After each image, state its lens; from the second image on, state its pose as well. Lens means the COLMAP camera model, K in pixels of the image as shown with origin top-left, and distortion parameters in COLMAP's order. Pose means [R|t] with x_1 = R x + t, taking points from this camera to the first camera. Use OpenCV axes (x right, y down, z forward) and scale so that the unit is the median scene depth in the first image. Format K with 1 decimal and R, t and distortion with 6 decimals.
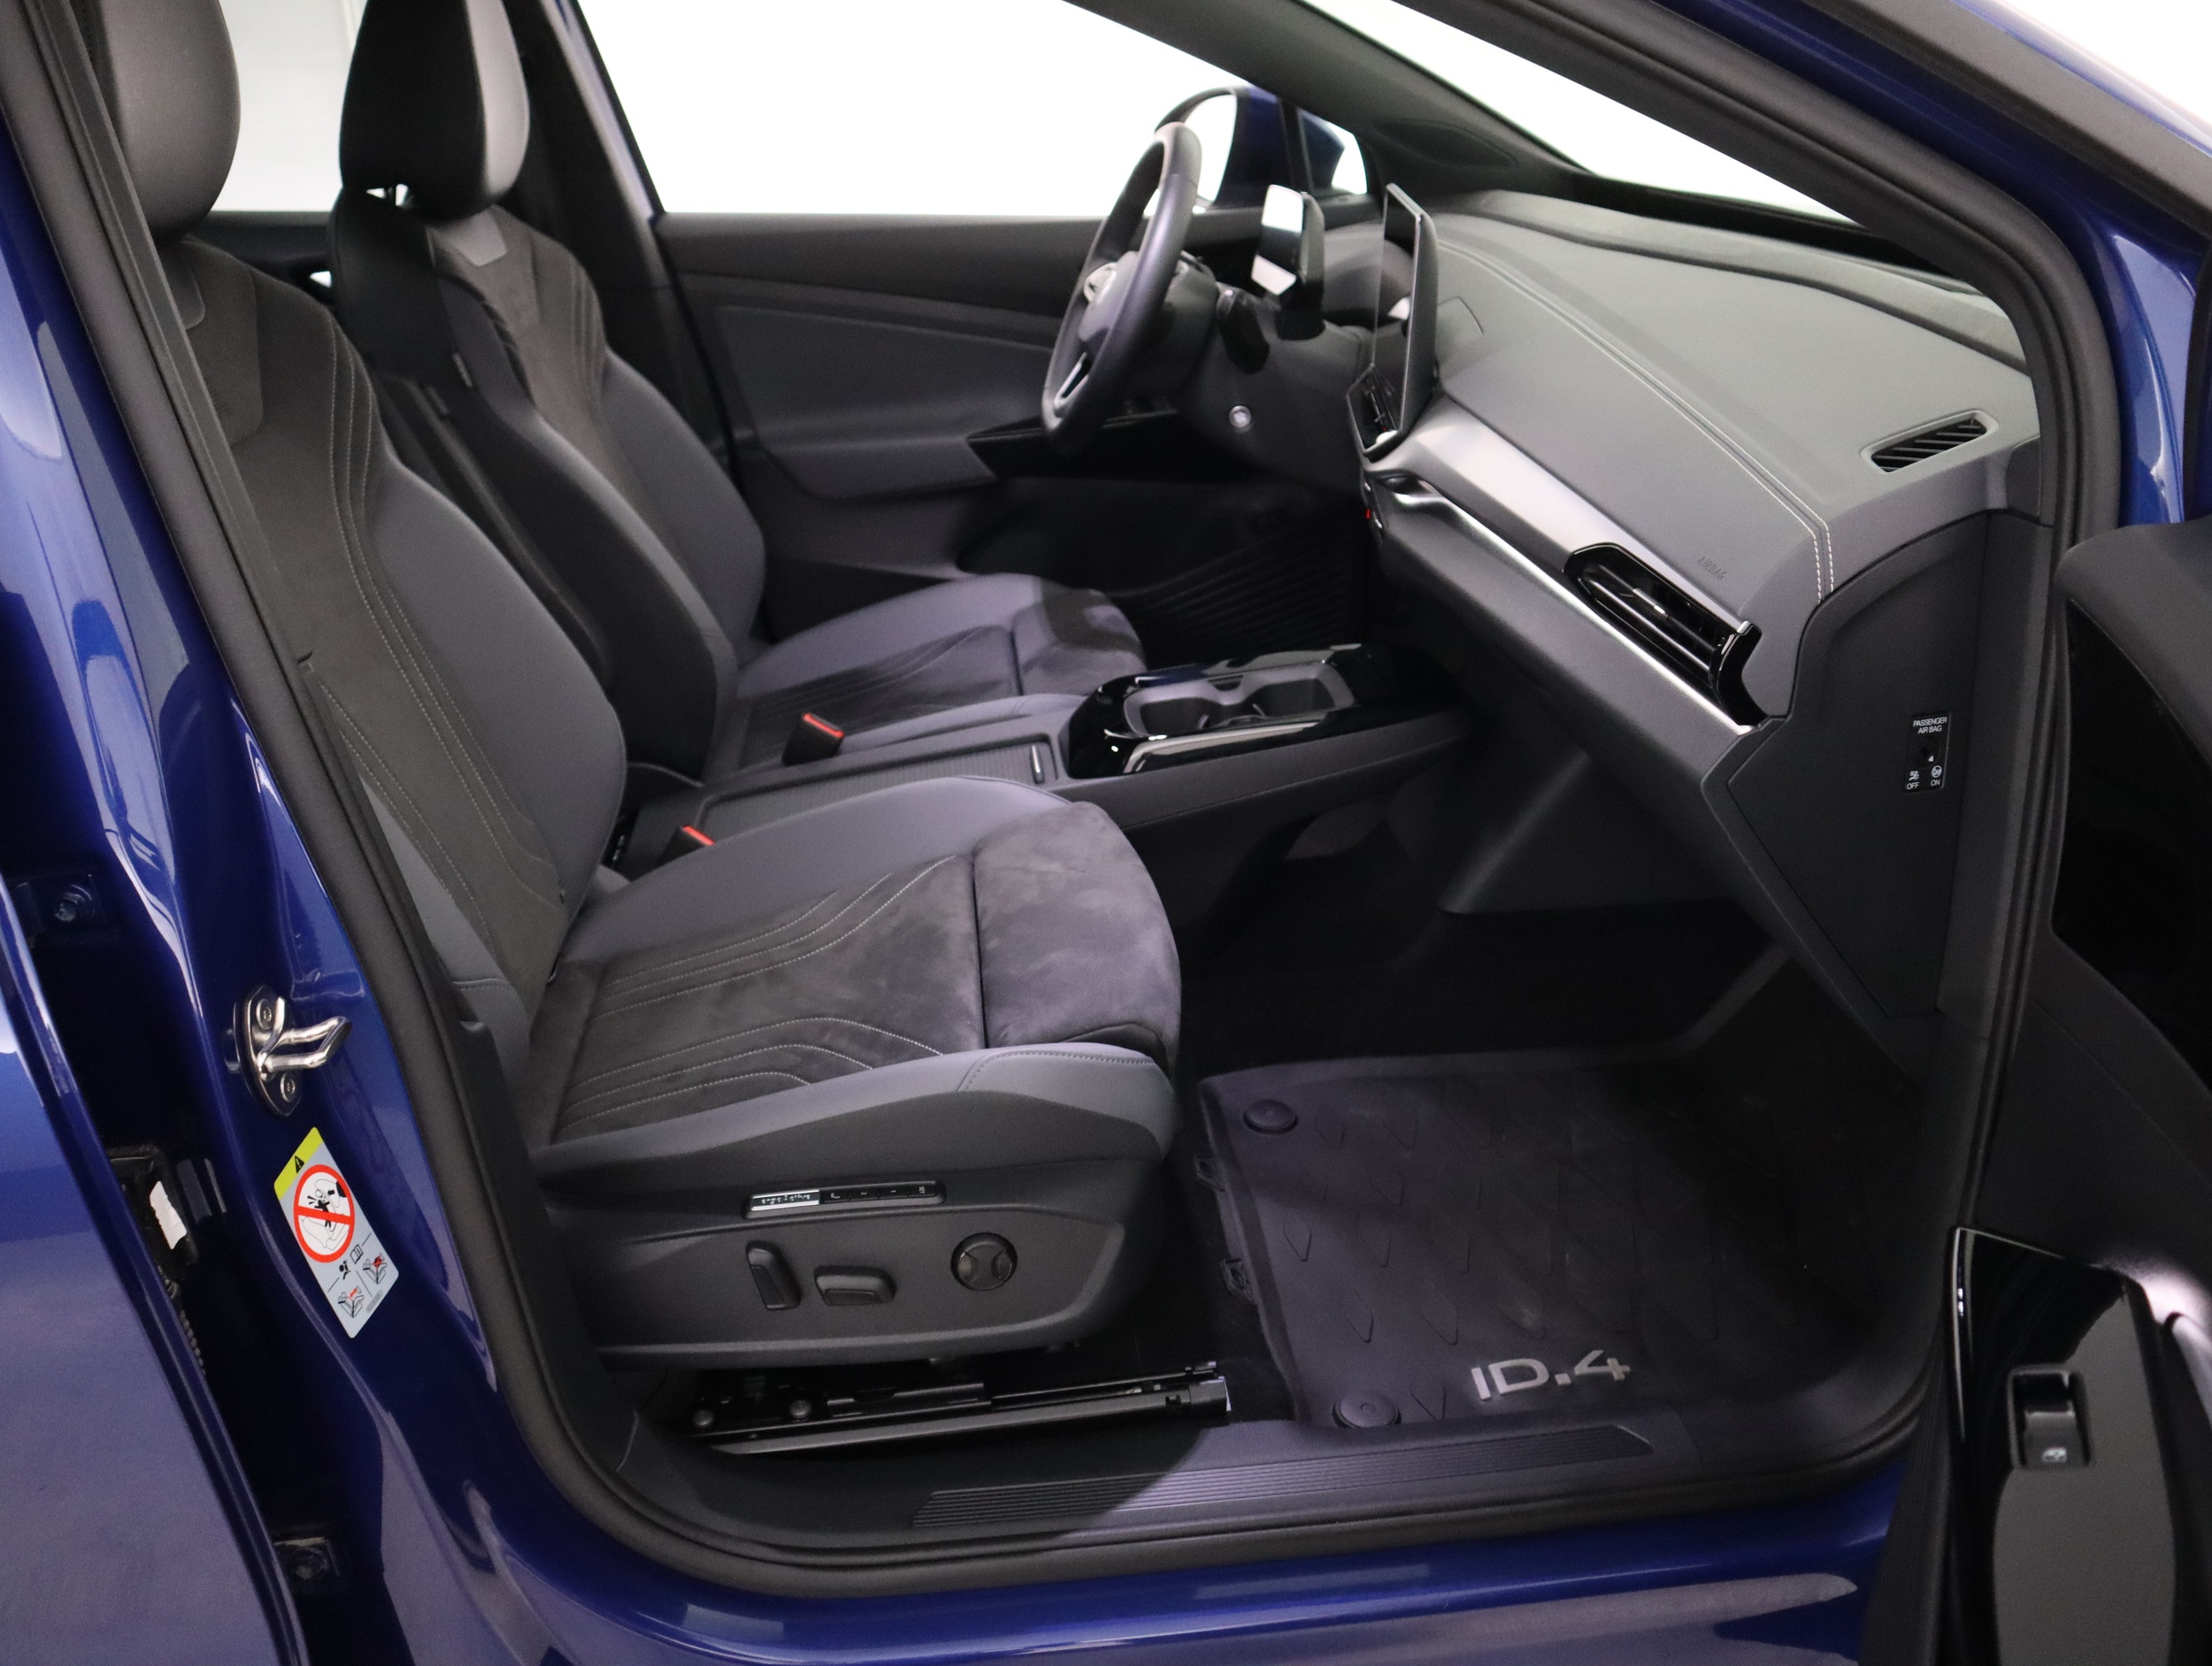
lens RADIAL K [[1581.0, 0, 1110.9], [0, 1581.0, 859.3], [0, 0, 1]] dist [-0.062020, 0.002321]
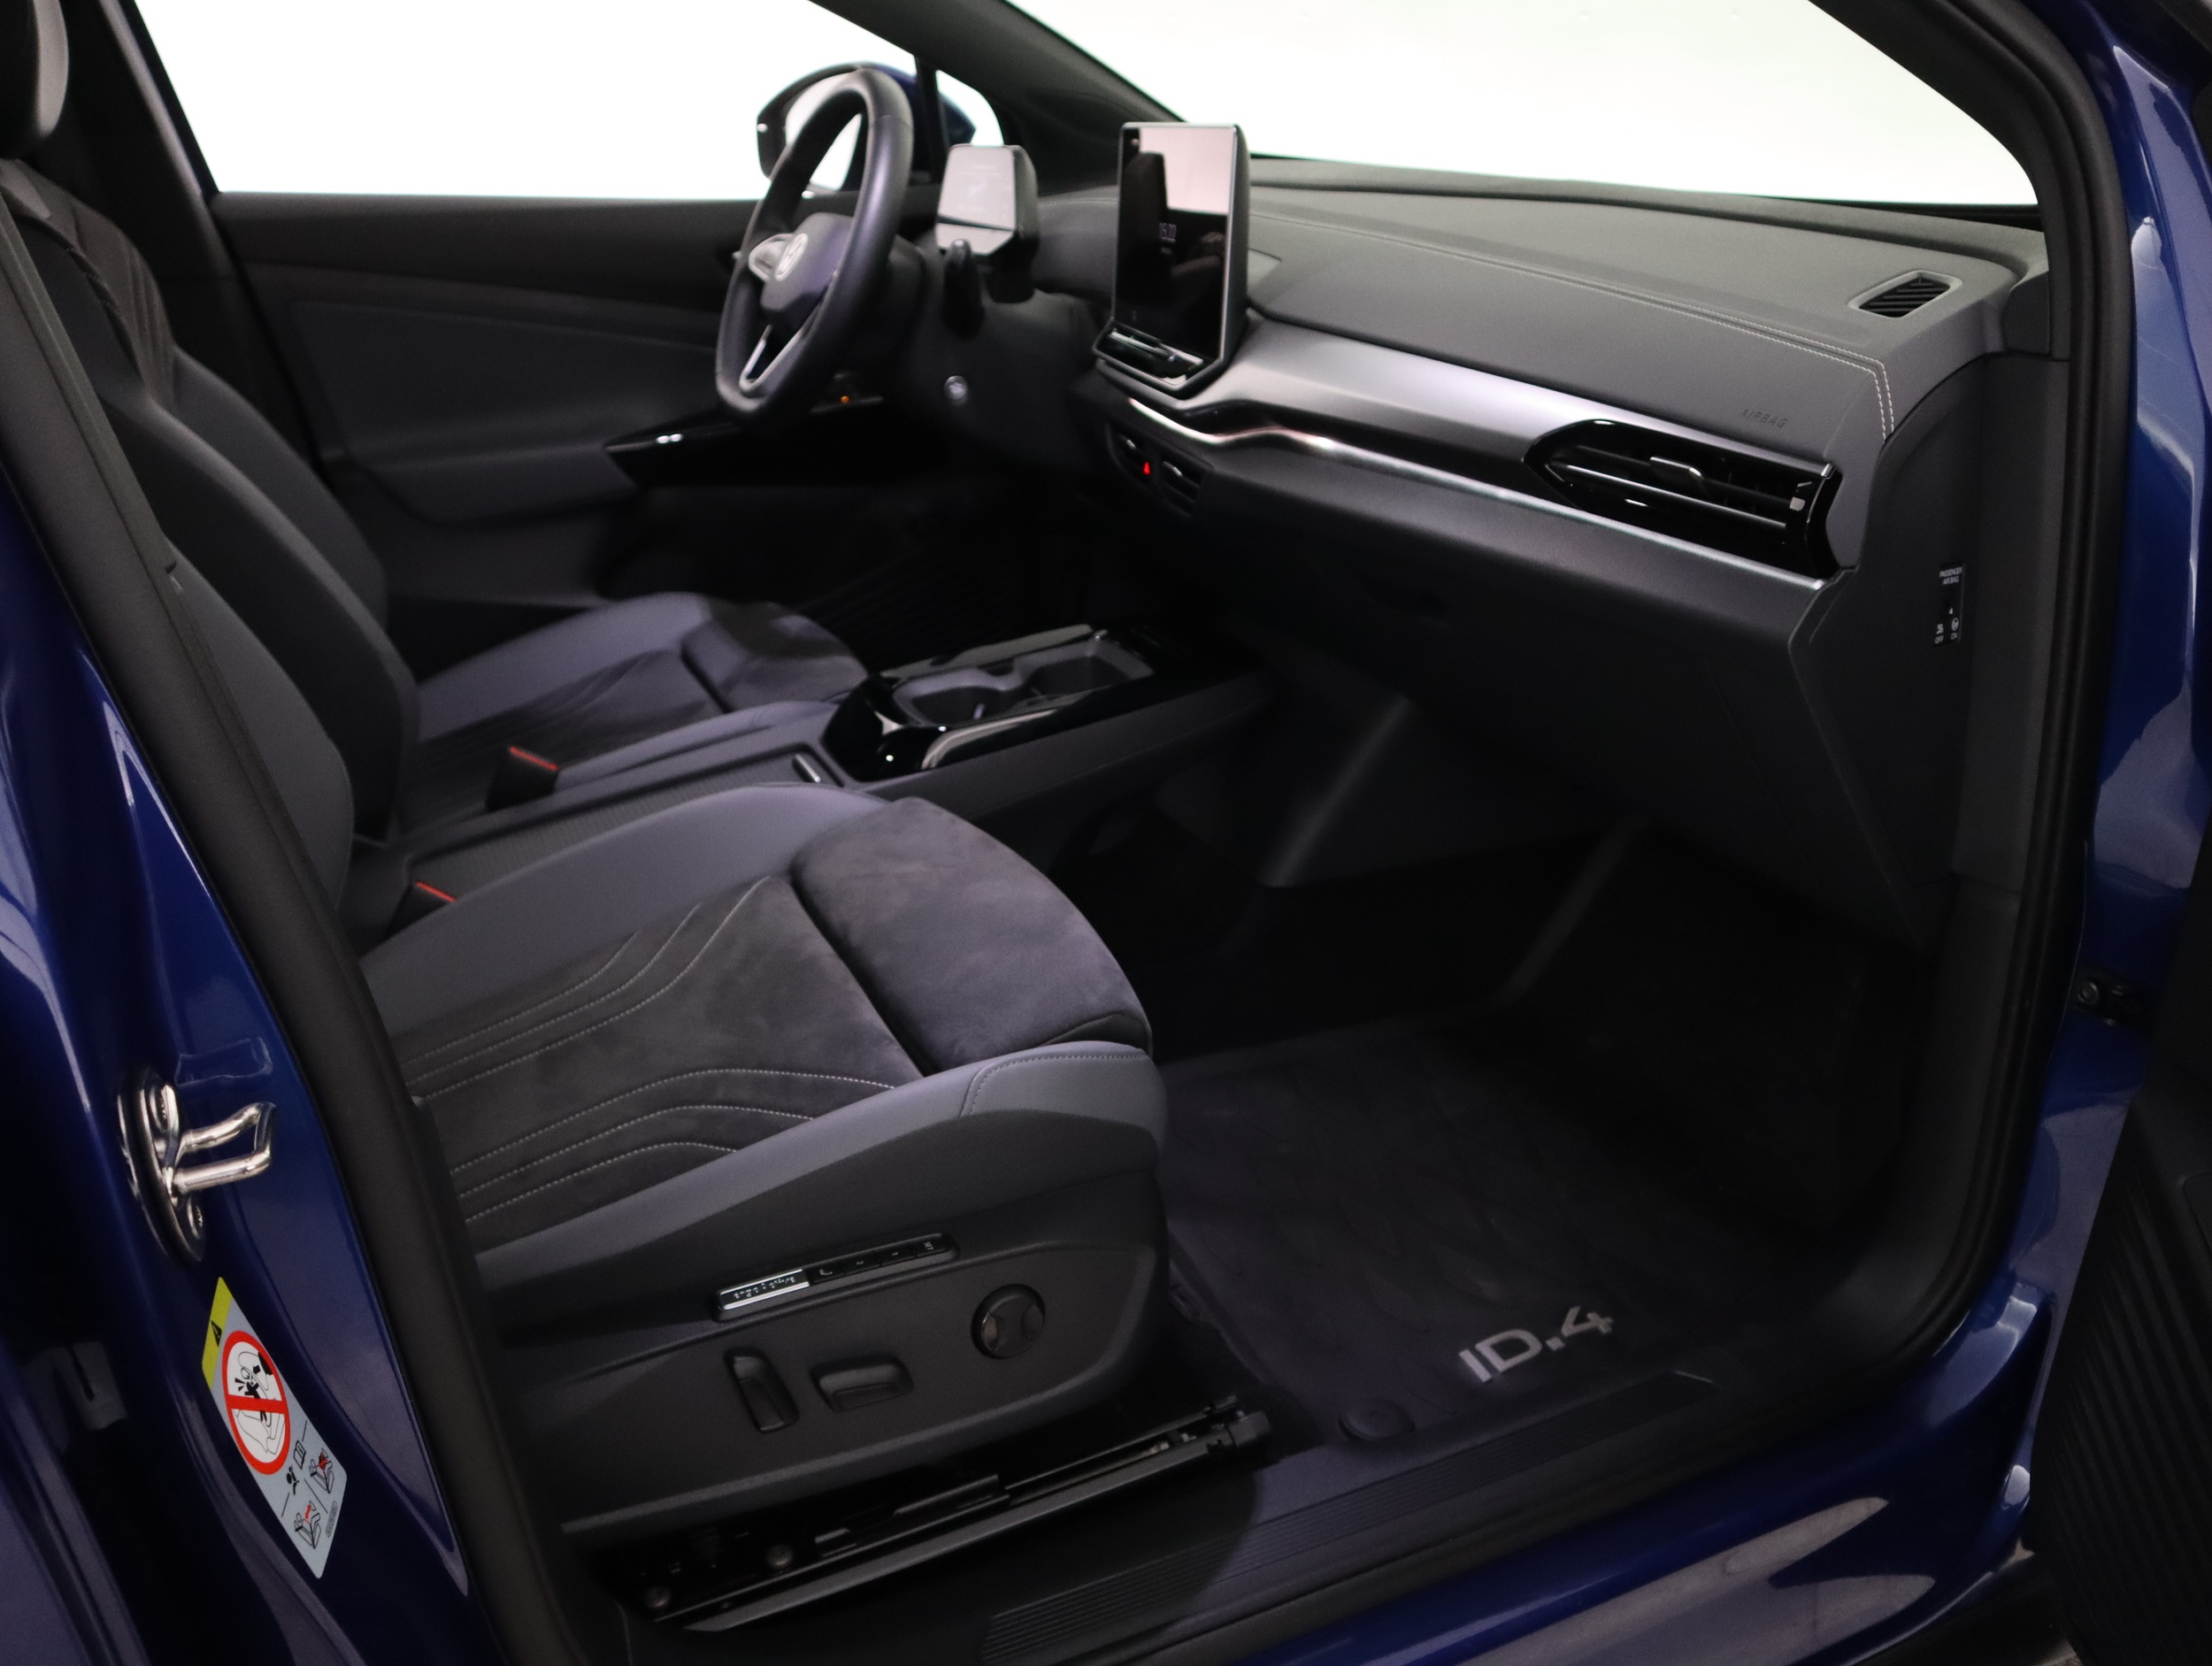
lens RADIAL K [[1612.3, 0, 1106.0], [0, 1612.3, 833.0], [0, 0, 1]] dist [-0.059967, 0.029062]
pose [[0.954767, -0.105950, 0.277839, -0.221818], [0.120288, 0.992121, -0.035025, 0.036595], [-0.271939, 0.066862, 0.959989, 0.158594]]
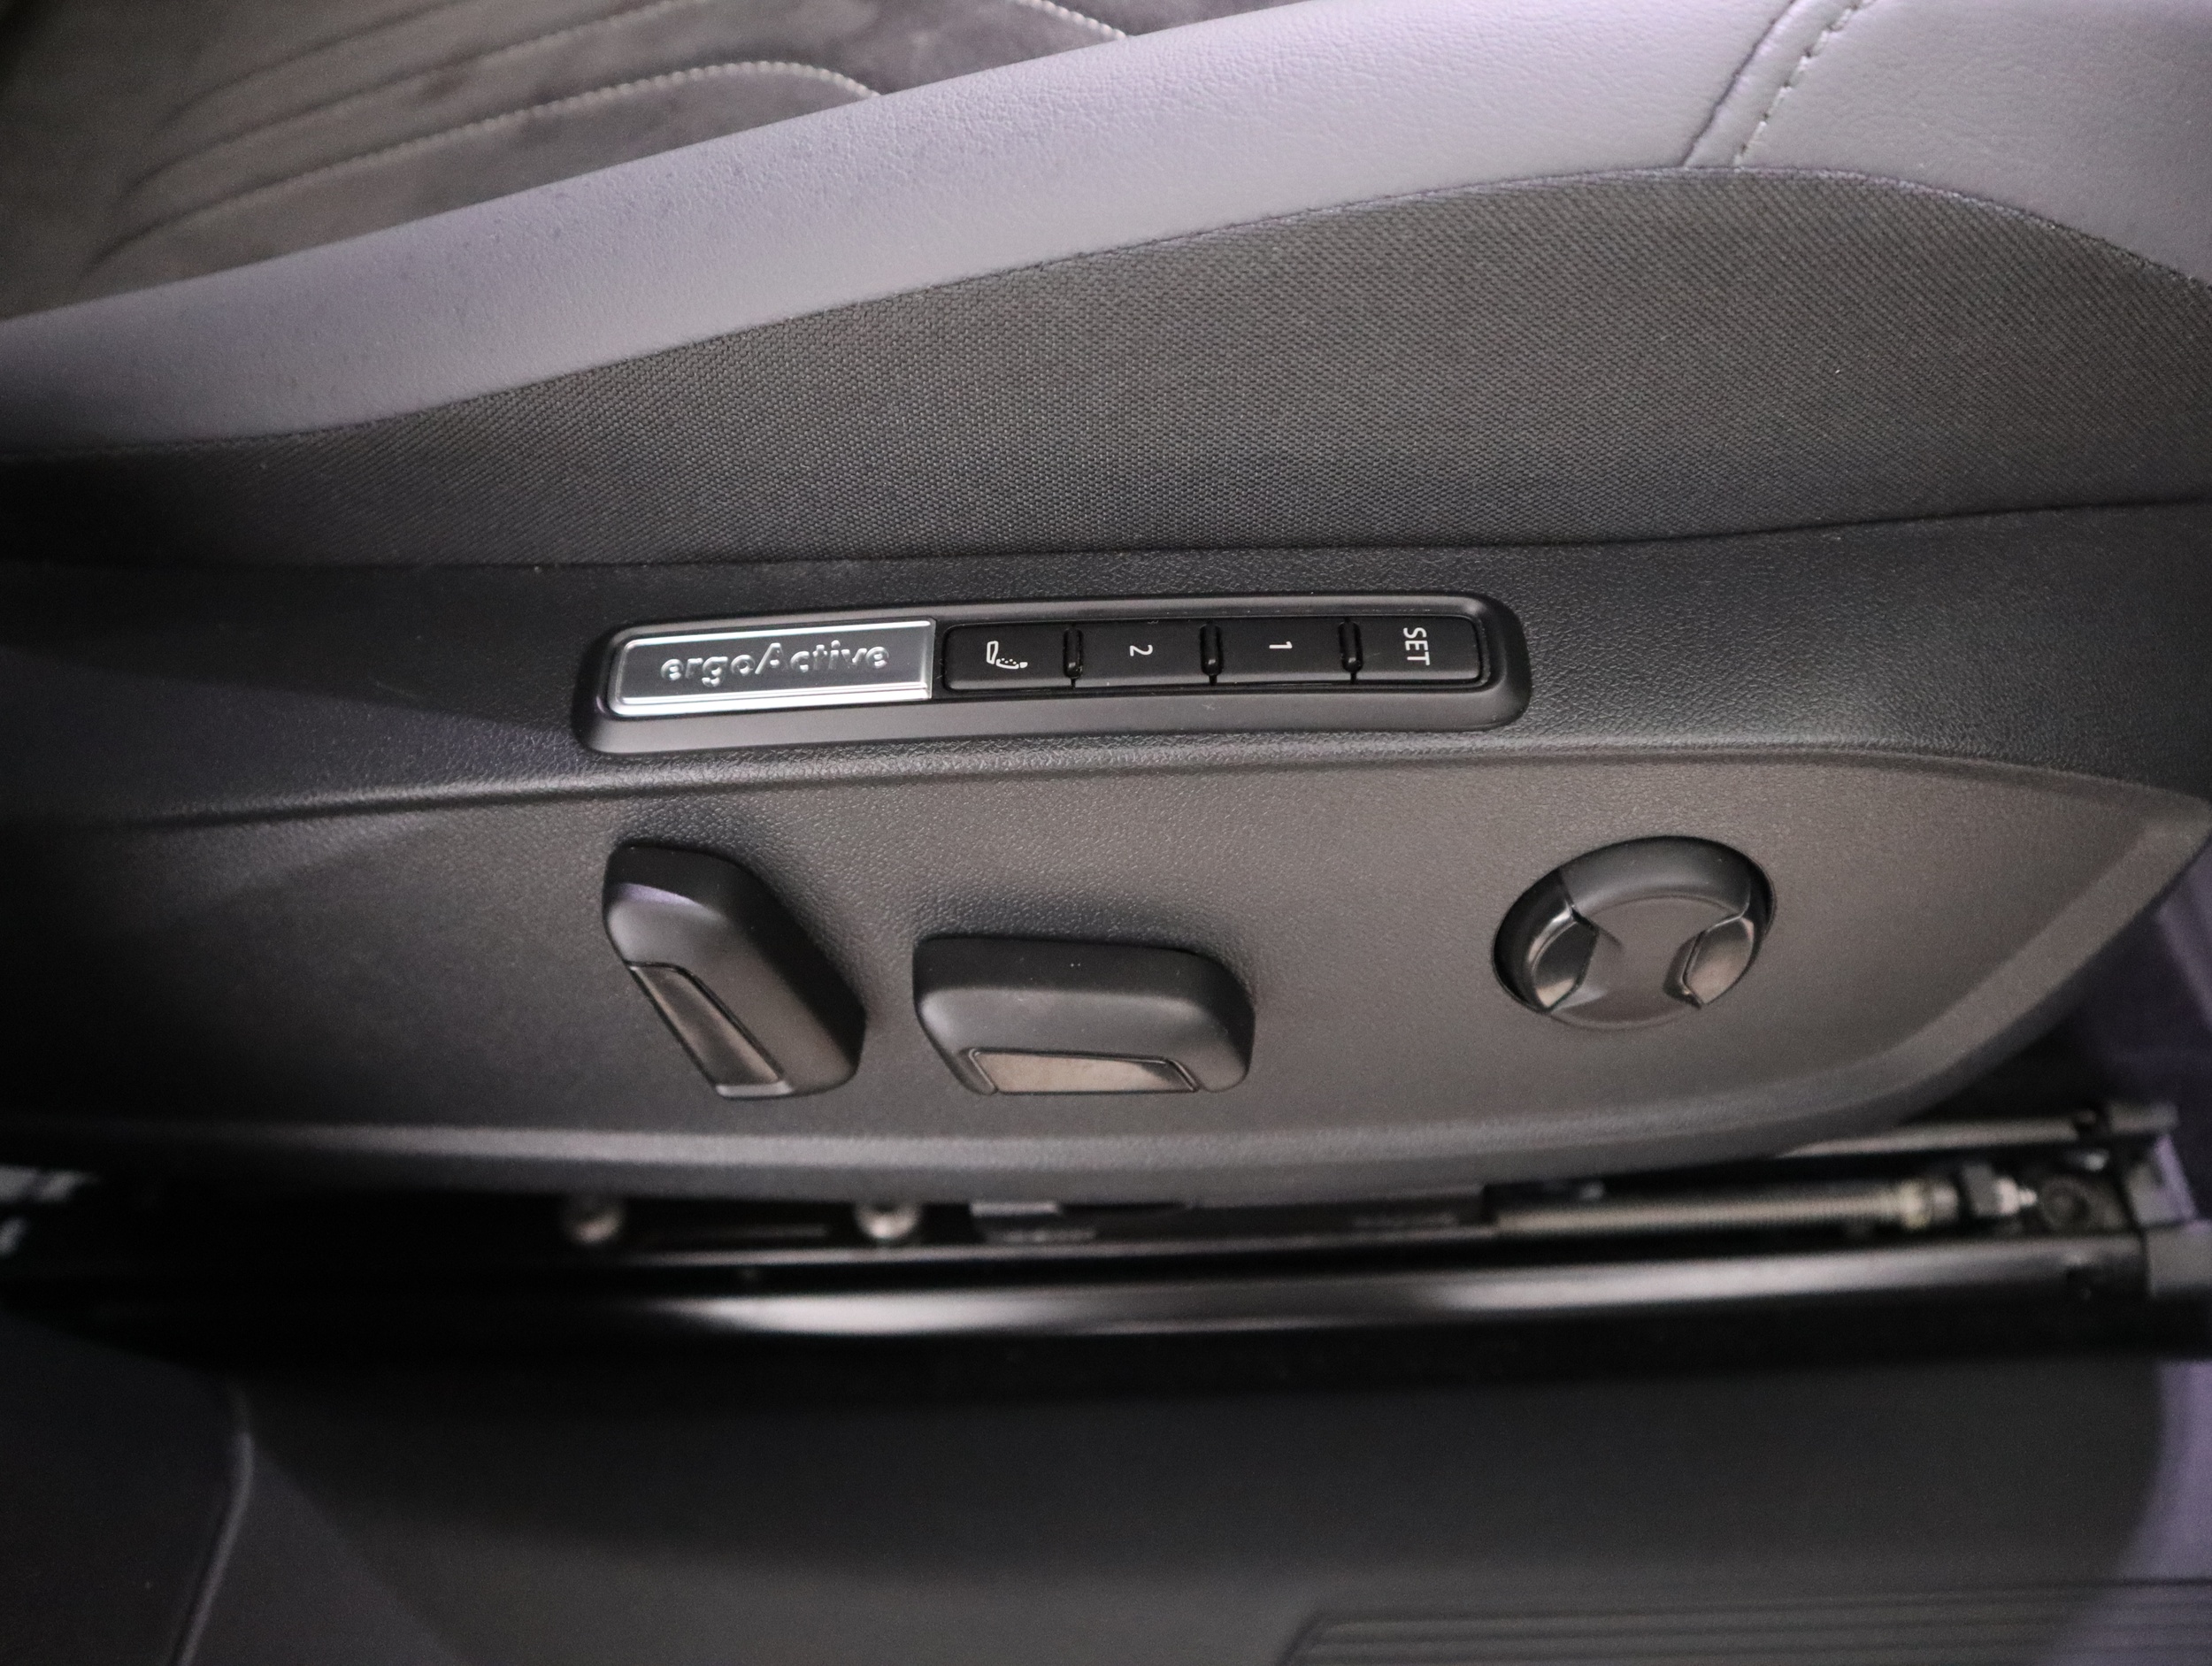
lens RADIAL K [[1581.0, 0, 1110.9], [0, 1581.0, 859.3], [0, 0, 1]] dist [-0.062020, 0.002321]
pose [[0.993906, 0.070649, -0.084617, -0.130196], [-0.016066, 0.852265, 0.522863, 0.116788], [0.109056, -0.518317, 0.848207, 0.744597]]
